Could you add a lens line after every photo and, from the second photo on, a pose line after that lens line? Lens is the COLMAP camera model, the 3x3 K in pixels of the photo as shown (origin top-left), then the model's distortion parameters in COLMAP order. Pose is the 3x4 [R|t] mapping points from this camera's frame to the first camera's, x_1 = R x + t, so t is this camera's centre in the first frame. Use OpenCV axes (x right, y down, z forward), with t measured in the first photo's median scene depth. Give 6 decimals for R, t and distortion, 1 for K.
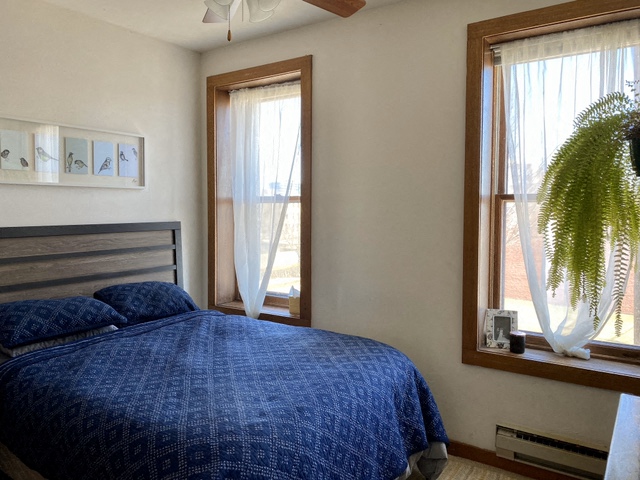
lens RADIAL K [[487.3, 0, 319.6], [0, 487.3, 237.7], [0, 0, 1]] dist [-0.006239, -0.001999]
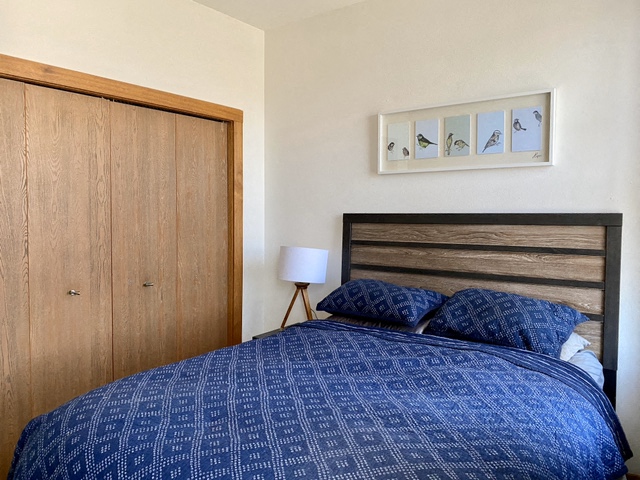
lens RADIAL K [[487.3, 0, 319.5], [0, 487.3, 239.9], [0, 0, 1]] dist [-0.006239, -0.001999]
pose [[-0.061508, 0.063388, -0.996092, 0.396569], [-0.056918, 0.996135, 0.066905, -0.022162], [0.996482, 0.060810, -0.057662, 0.768451]]
